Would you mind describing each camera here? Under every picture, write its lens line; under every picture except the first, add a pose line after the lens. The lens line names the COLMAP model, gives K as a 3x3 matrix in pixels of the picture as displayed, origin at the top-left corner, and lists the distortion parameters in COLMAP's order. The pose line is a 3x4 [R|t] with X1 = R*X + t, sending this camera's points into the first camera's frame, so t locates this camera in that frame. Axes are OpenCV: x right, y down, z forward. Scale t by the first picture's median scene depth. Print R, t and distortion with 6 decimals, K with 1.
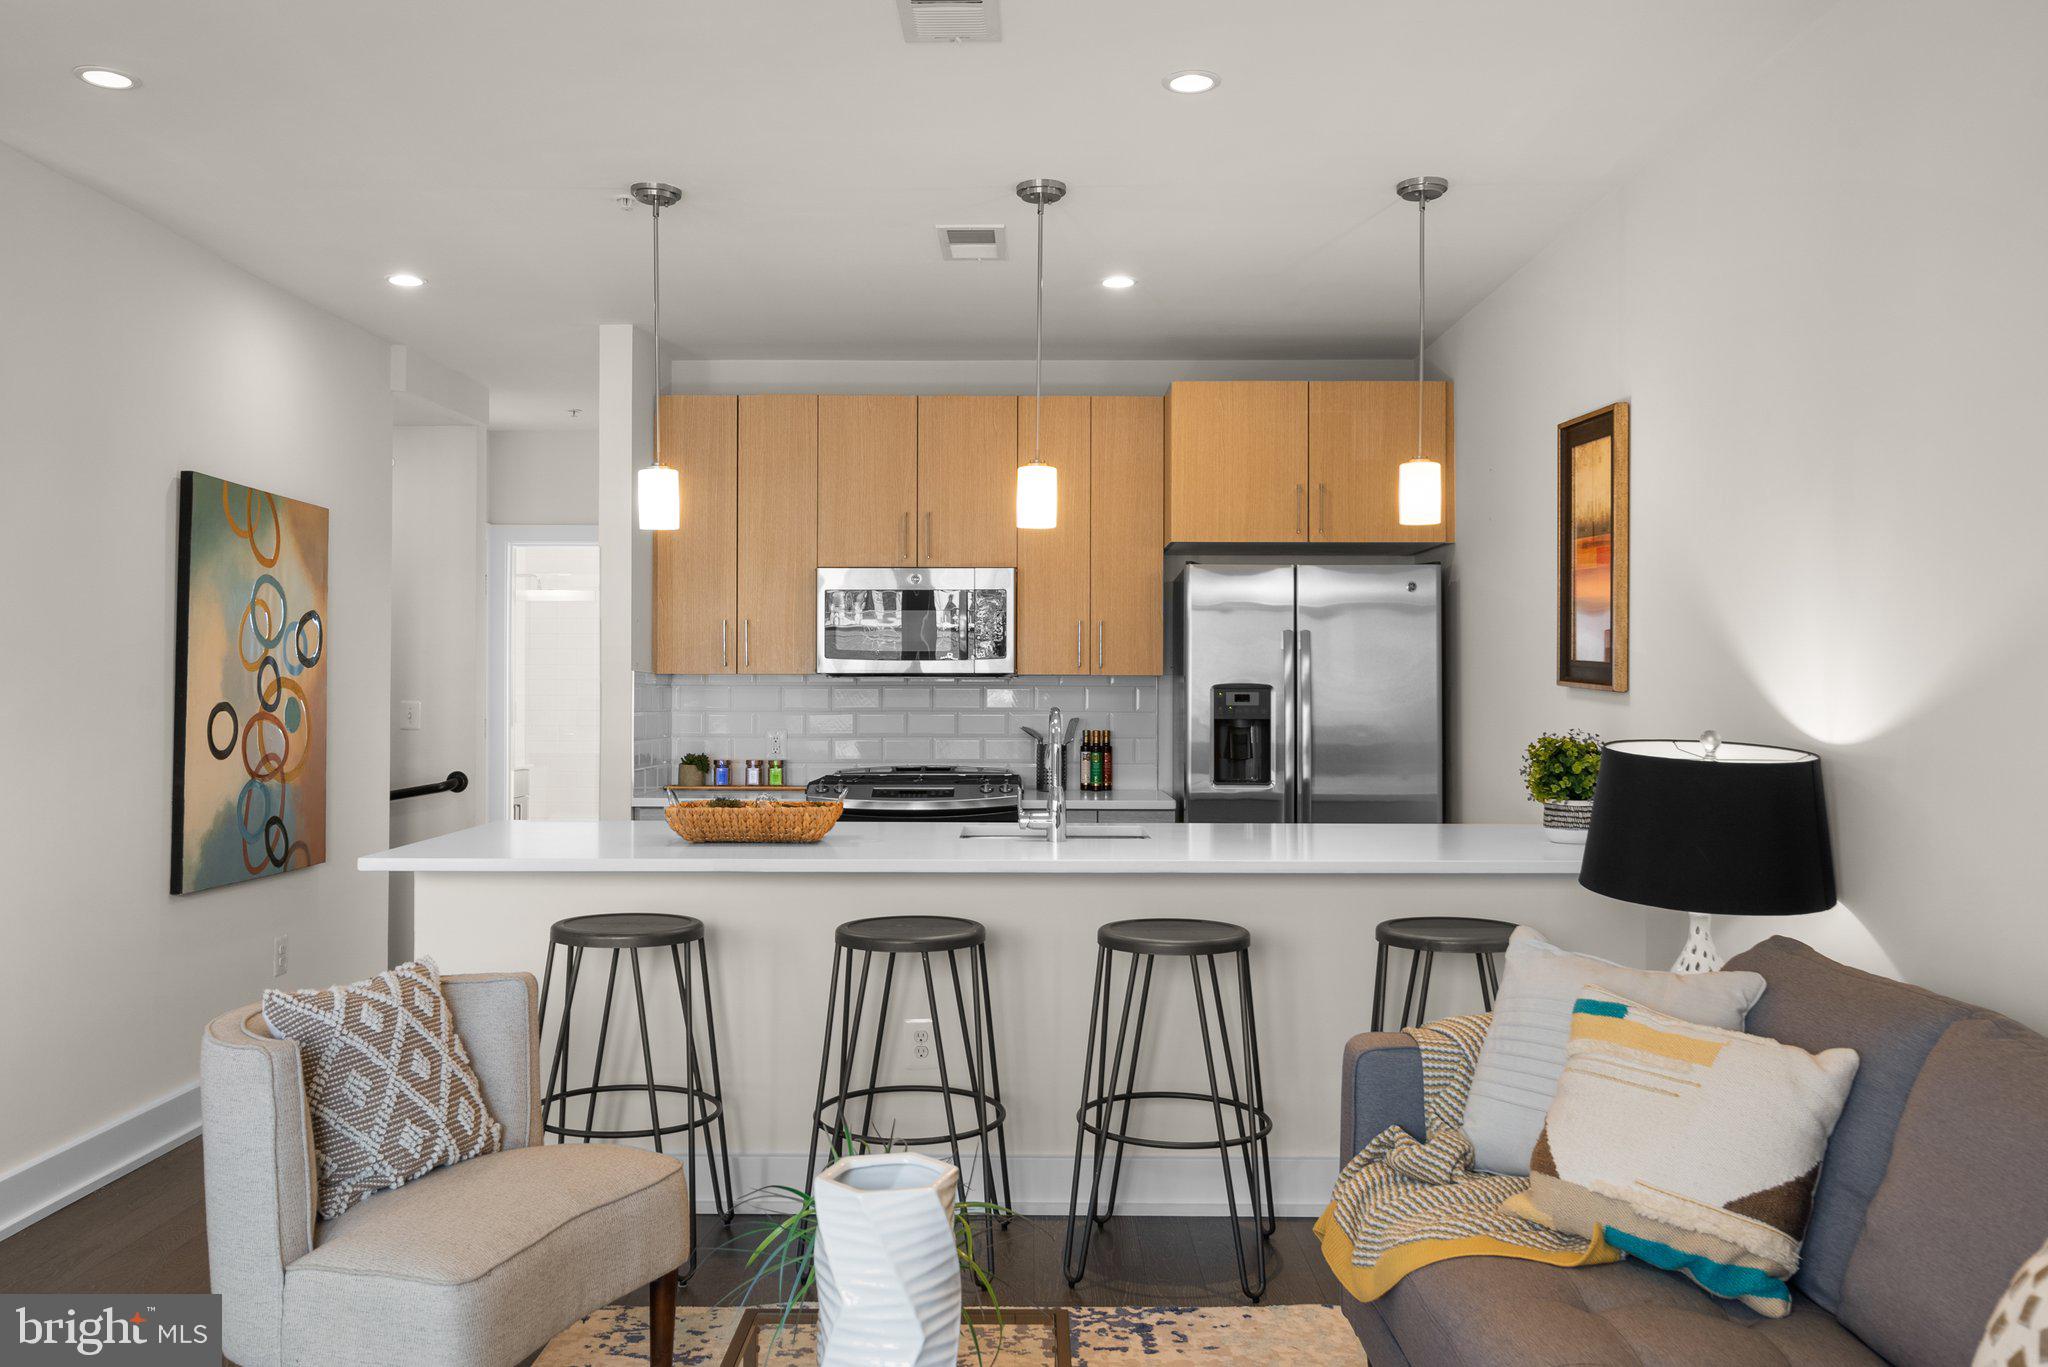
lens RADIAL K [[1603.2, 0, 1010.6], [0, 1603.2, 662.0], [0, 0, 1]] dist [0.020028, -0.010734]
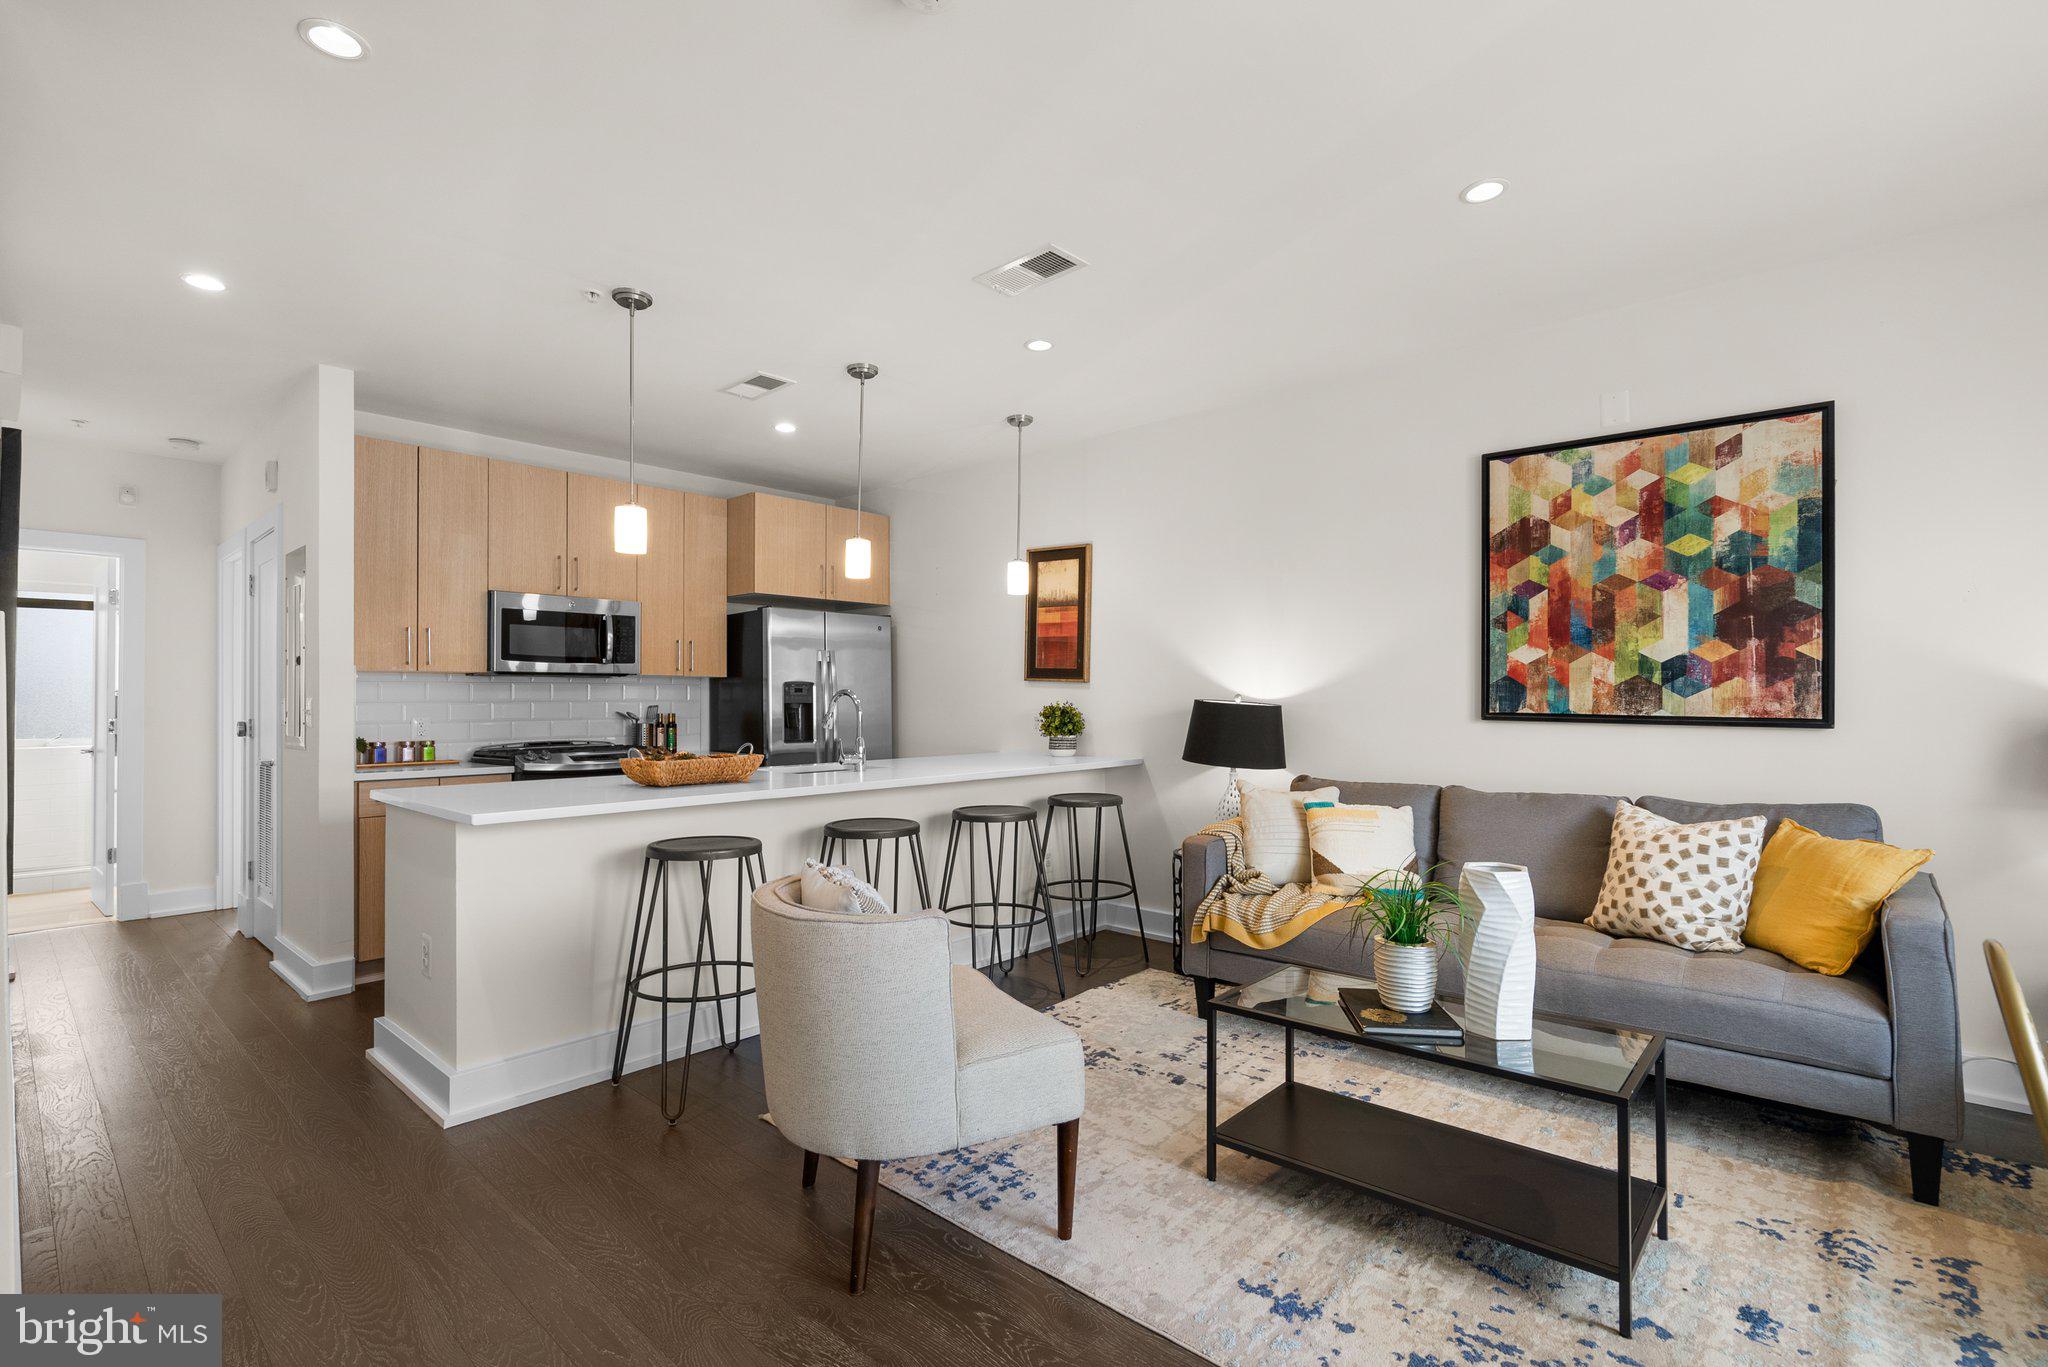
lens RADIAL K [[941.5, 0, 1022.0], [0, 941.5, 693.8], [0, 0, 1]] dist [-0.002726, -0.000049]
pose [[0.664736, 0.001030, 0.747078, -0.507263], [-0.005511, 0.999979, 0.003525, 0.025379], [-0.747058, -0.006460, 0.664728, 0.212151]]
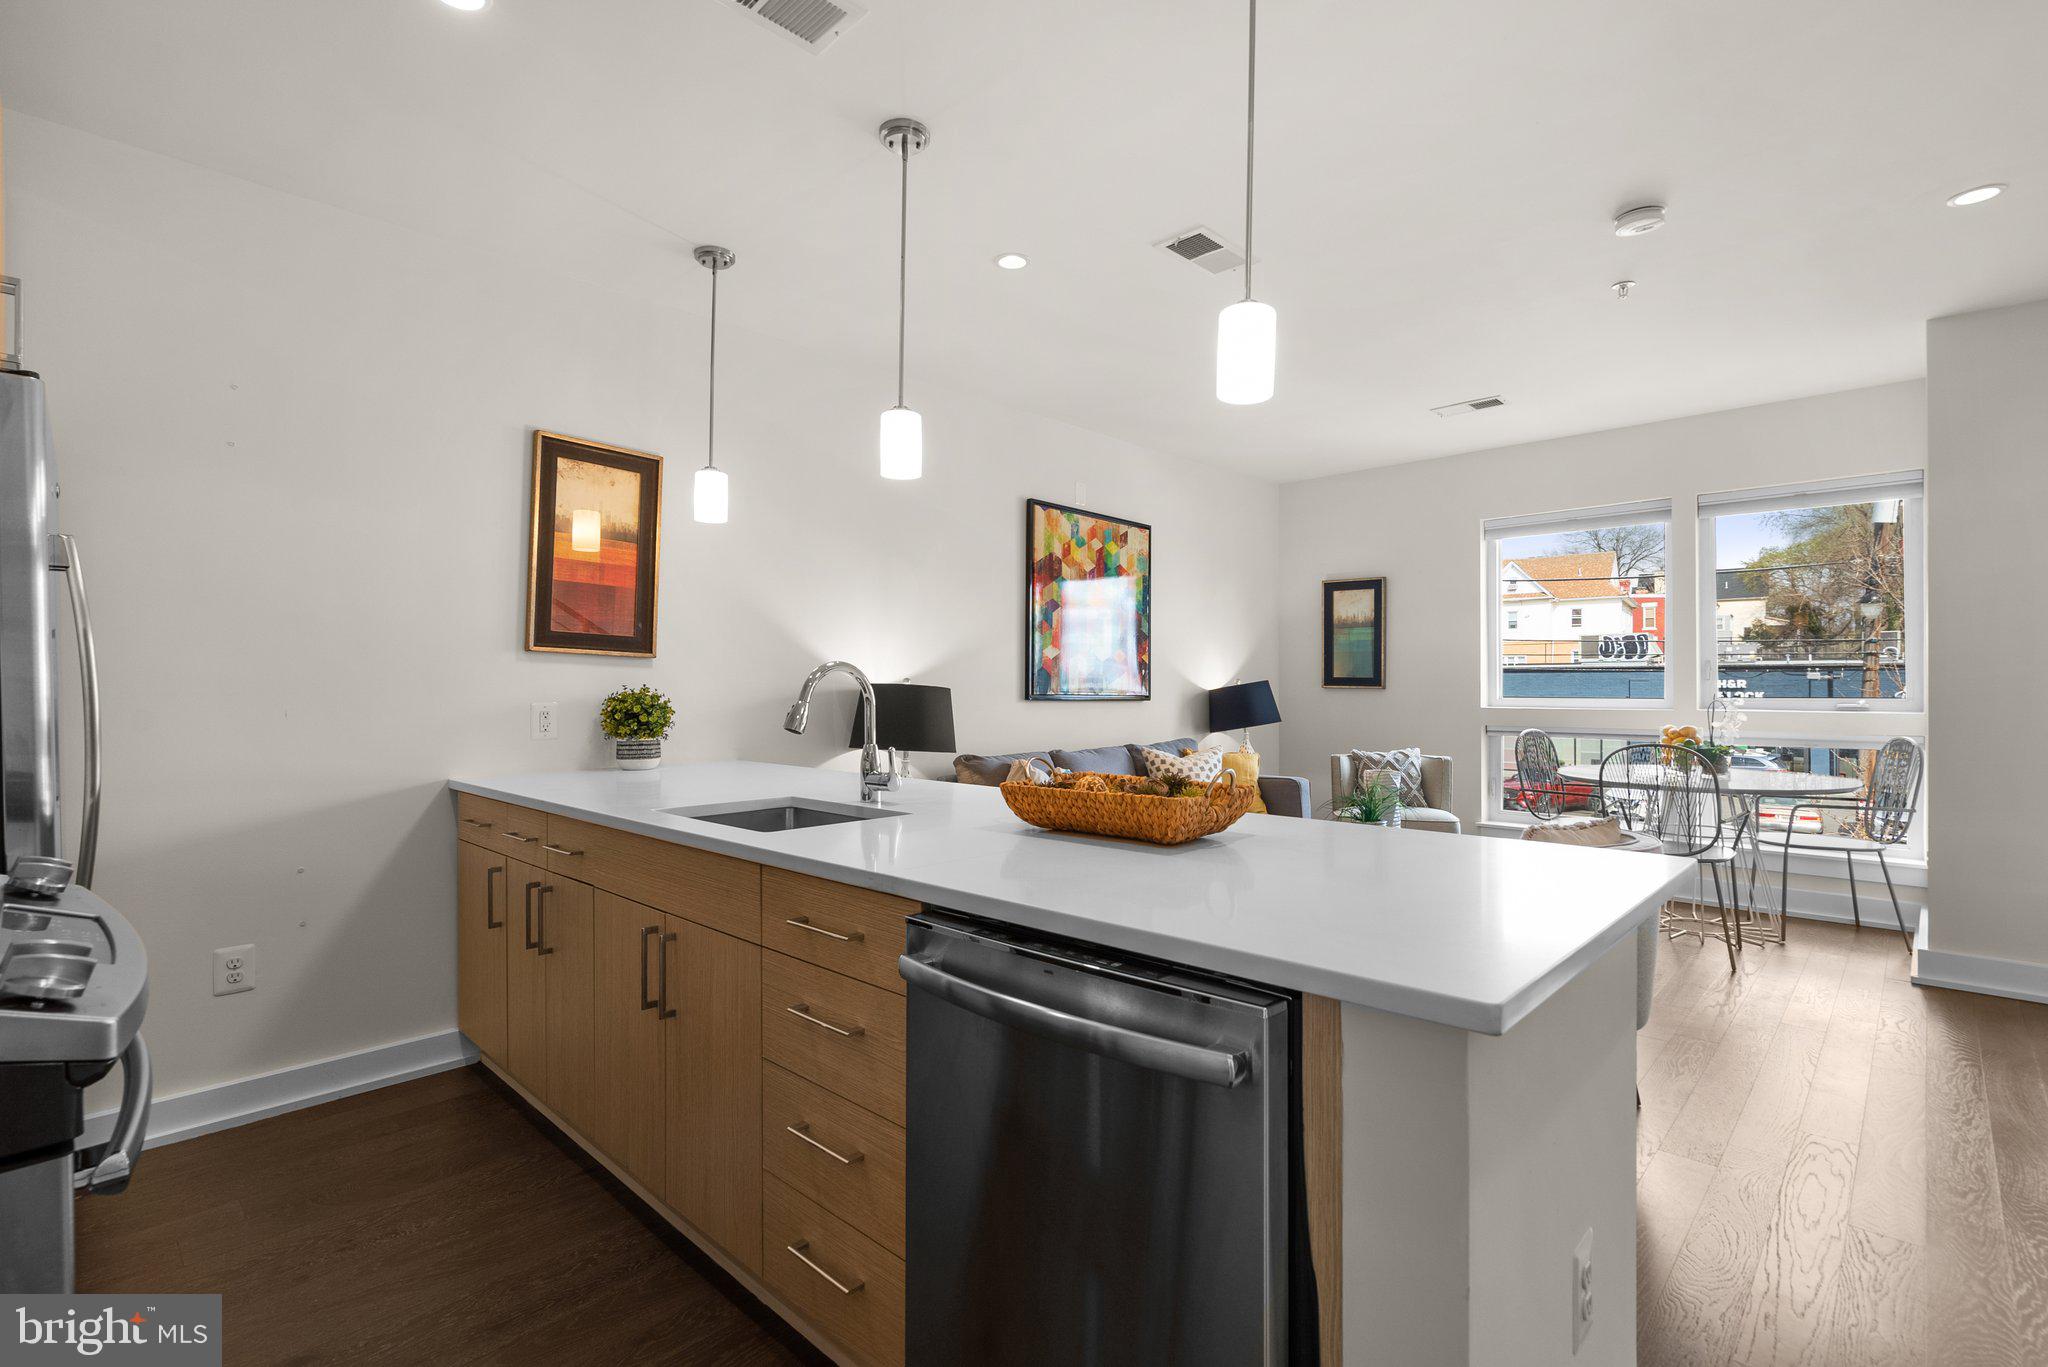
lens RADIAL K [[947.4, 0, 1014.7], [0, 947.4, 662.1], [0, 0, 1]] dist [-0.000010, 0.000918]
pose [[-0.729072, -0.018885, 0.684177, -0.368441], [-0.034515, 0.999362, -0.009194, 0.016271], [-0.683566, -0.030317, -0.729258, 1.193302]]
